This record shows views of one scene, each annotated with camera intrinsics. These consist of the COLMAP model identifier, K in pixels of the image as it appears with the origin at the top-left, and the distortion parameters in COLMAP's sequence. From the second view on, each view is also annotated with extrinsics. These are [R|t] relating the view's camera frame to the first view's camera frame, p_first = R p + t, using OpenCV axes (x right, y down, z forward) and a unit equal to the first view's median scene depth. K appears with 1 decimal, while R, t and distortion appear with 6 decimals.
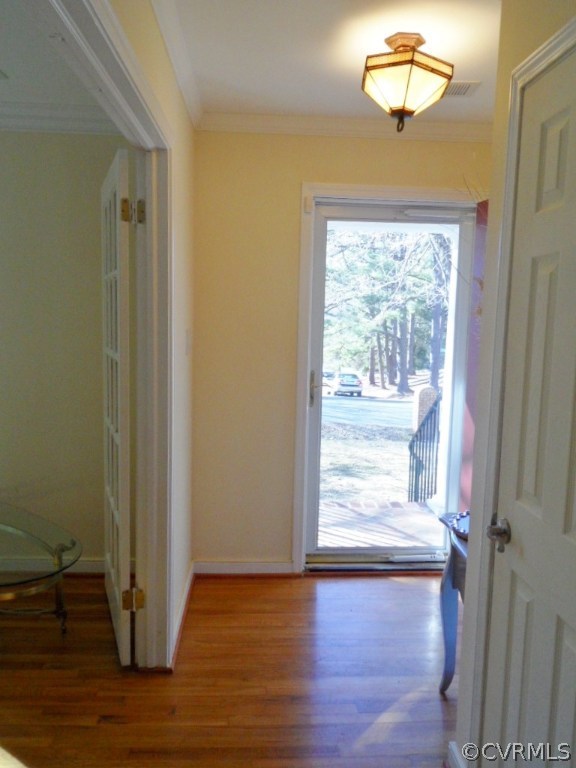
lens RADIAL K [[636.7, 0, 286.4], [0, 636.7, 384.7], [0, 0, 1]] dist [0.008370, -0.006341]
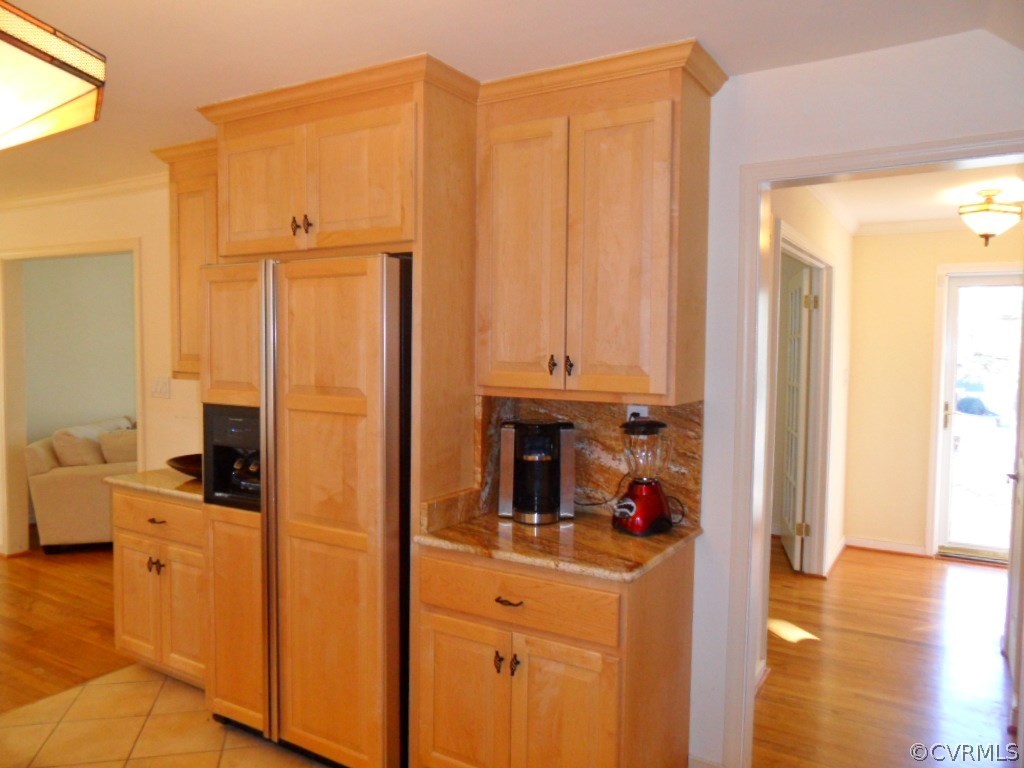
lens RADIAL K [[755.7, 0, 505.5], [0, 755.7, 382.8], [0, 0, 1]] dist [-0.041137, 0.030616]
pose [[0.825806, 0.012140, -0.563824, 0.216597], [-0.055790, 0.996623, -0.060253, 0.113299], [0.561189, 0.081213, 0.823694, -1.073941]]
